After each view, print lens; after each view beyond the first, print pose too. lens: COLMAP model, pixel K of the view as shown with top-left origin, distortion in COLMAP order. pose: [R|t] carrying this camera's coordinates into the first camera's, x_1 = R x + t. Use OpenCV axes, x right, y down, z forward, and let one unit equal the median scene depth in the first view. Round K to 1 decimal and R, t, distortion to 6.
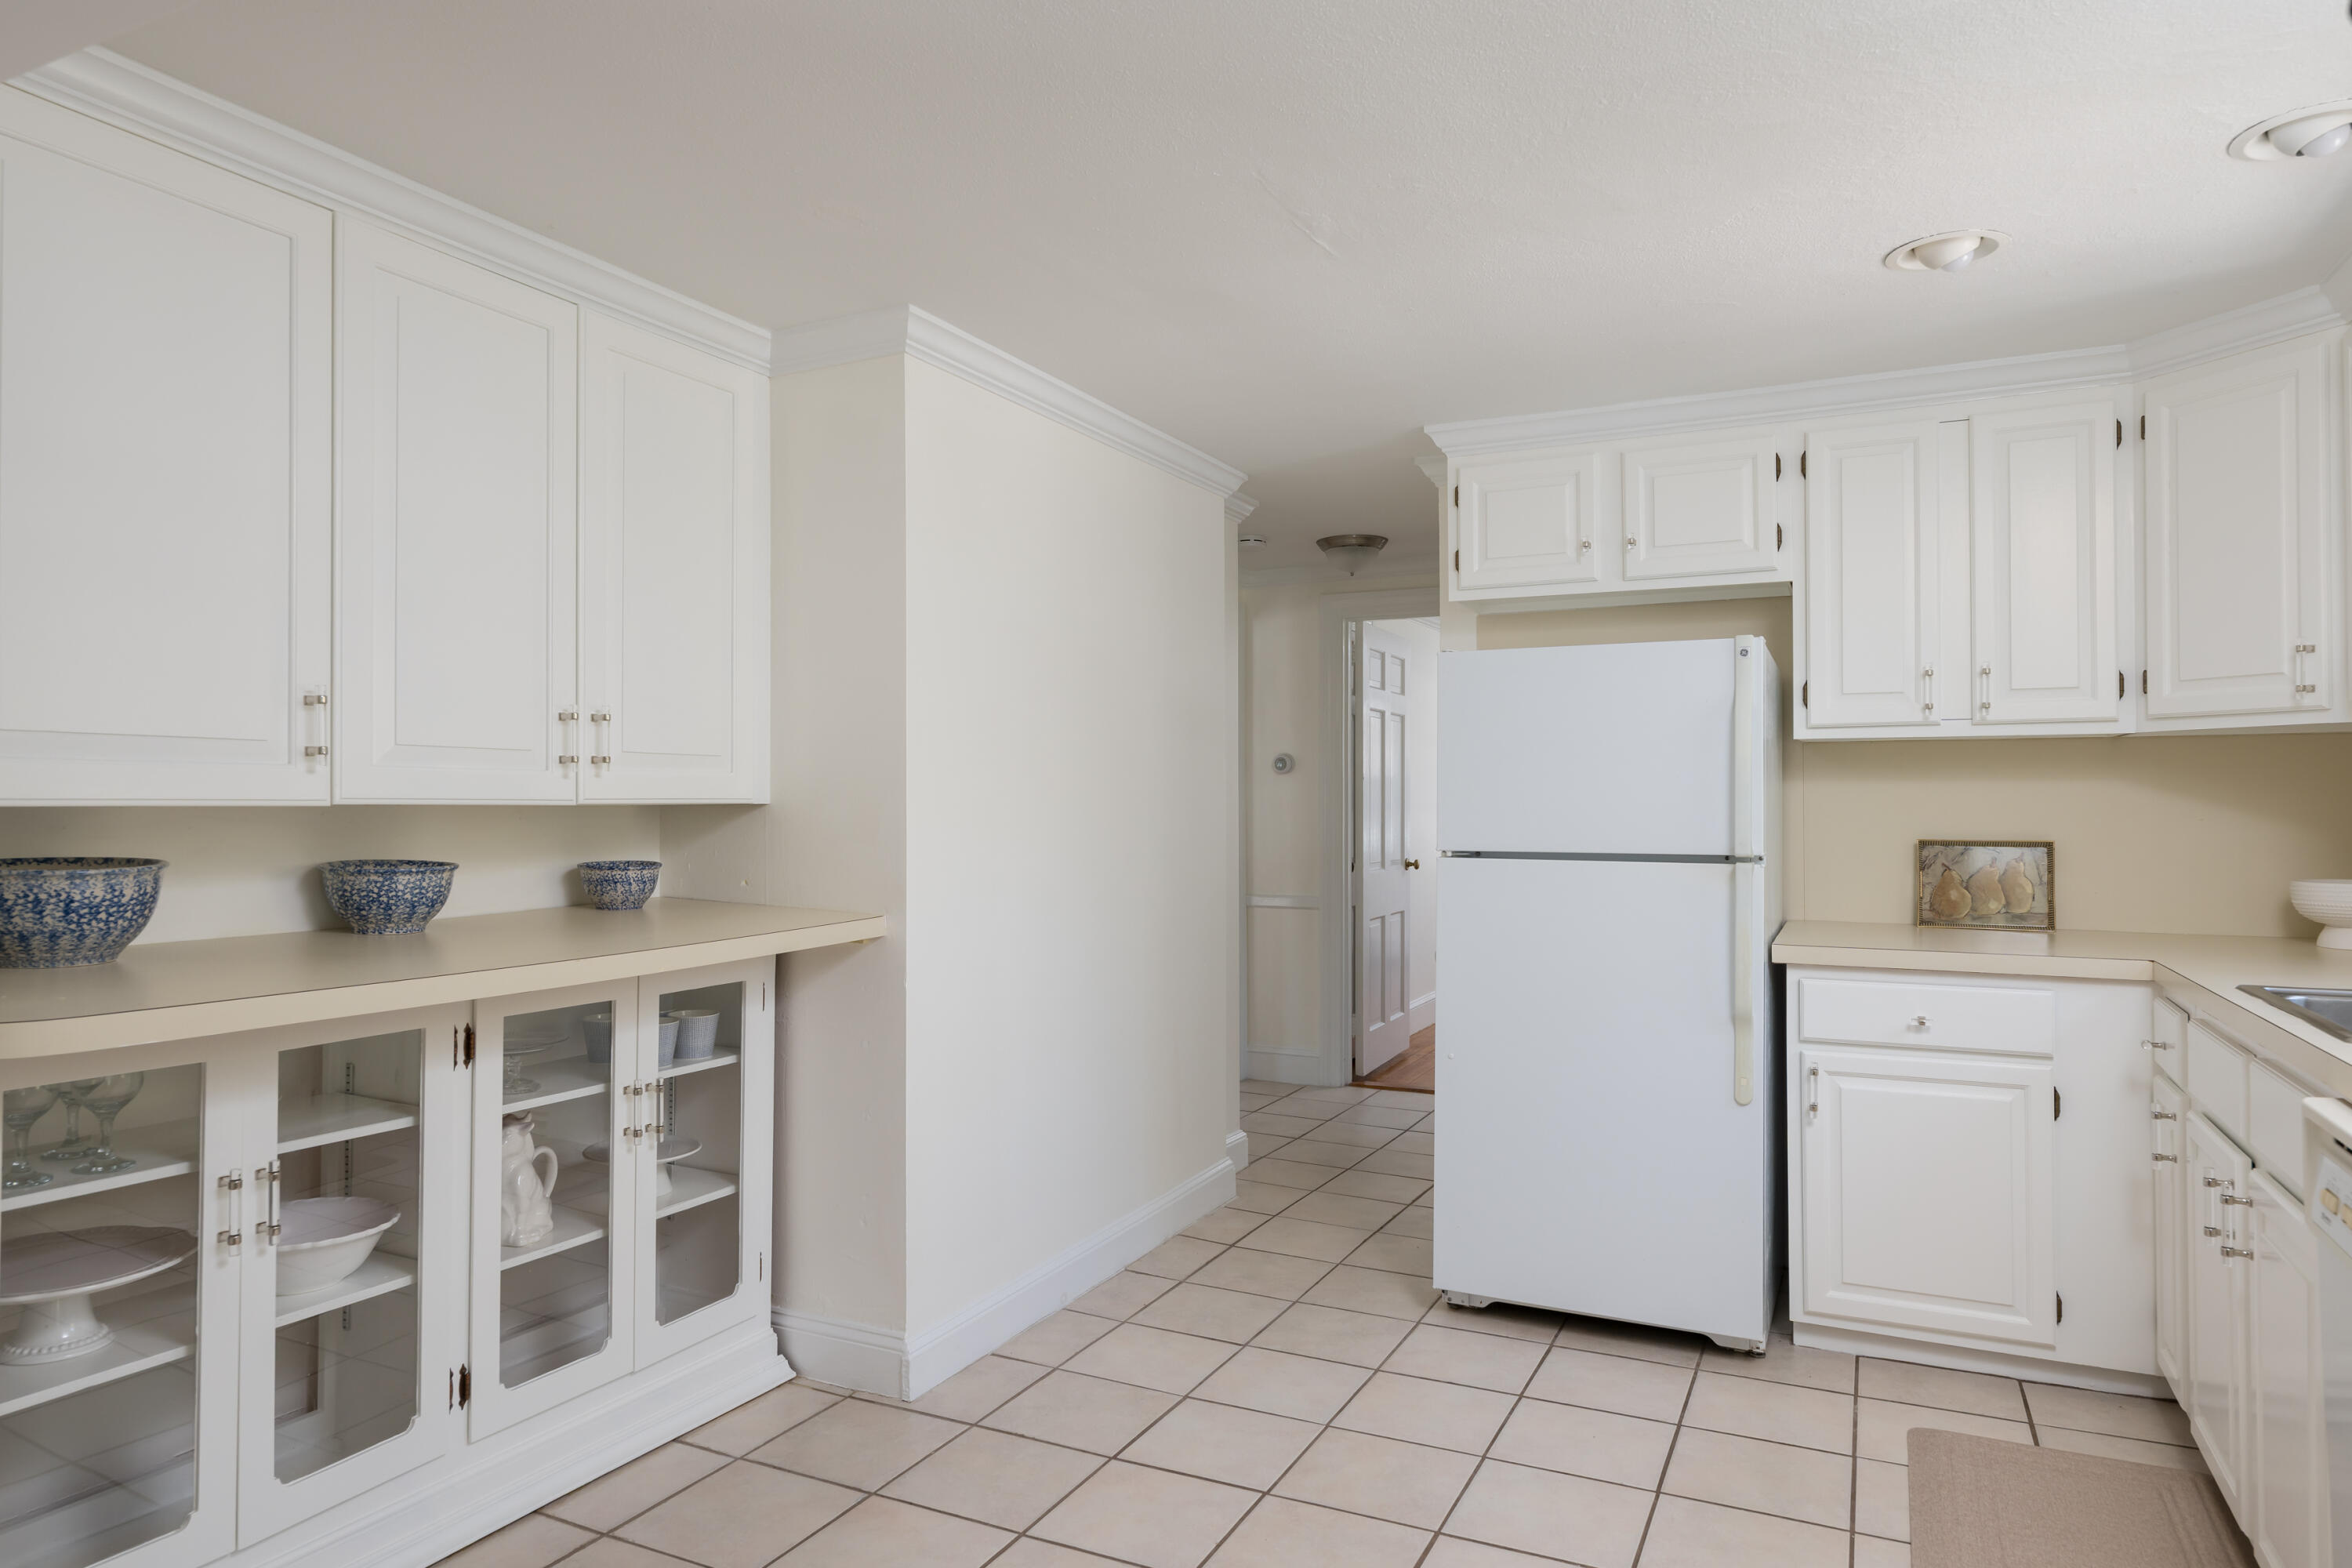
lens RADIAL K [[1396.9, 0, 1177.8], [0, 1396.9, 787.1], [0, 0, 1]] dist [0.001193, -0.000024]
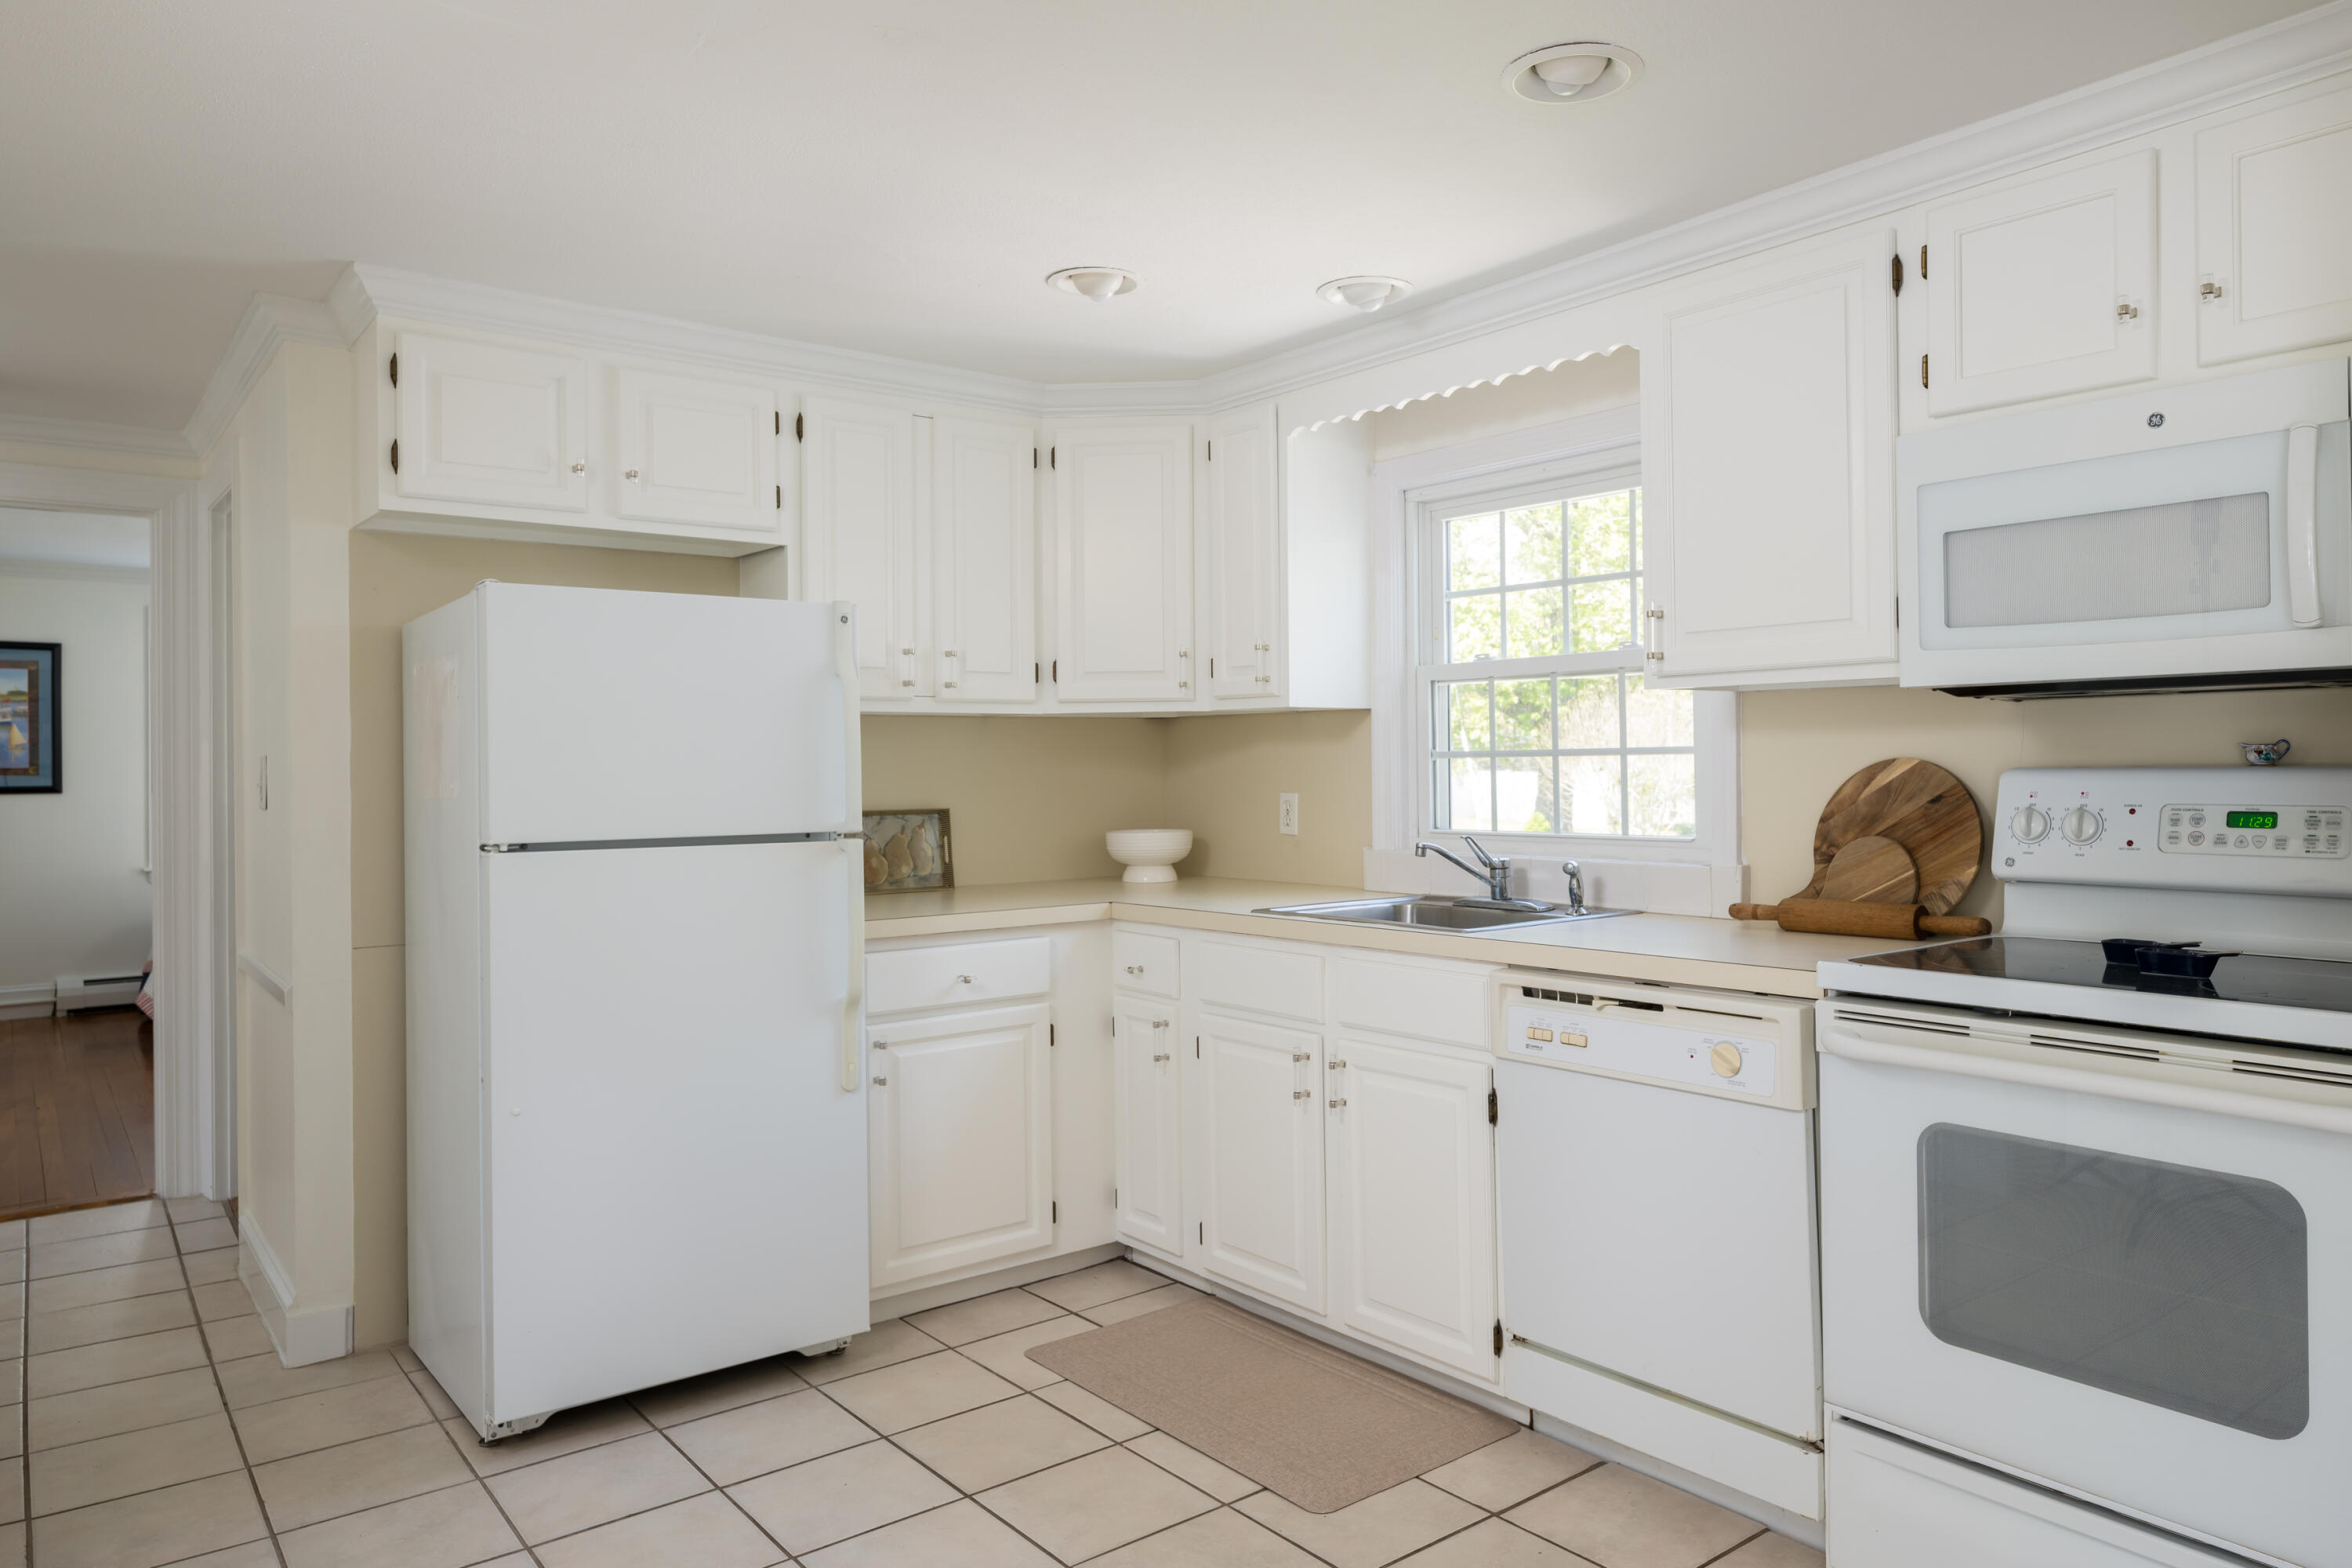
lens RADIAL K [[1543.7, 0, 1177.9], [0, 1543.7, 760.8], [0, 0, 1]] dist [0.002650, -0.000696]
pose [[0.430627, -0.001071, 0.902529, -0.433250], [0.001897, 0.999998, 0.000281, 0.000737], [-0.902528, 0.001591, 0.430628, 0.326181]]
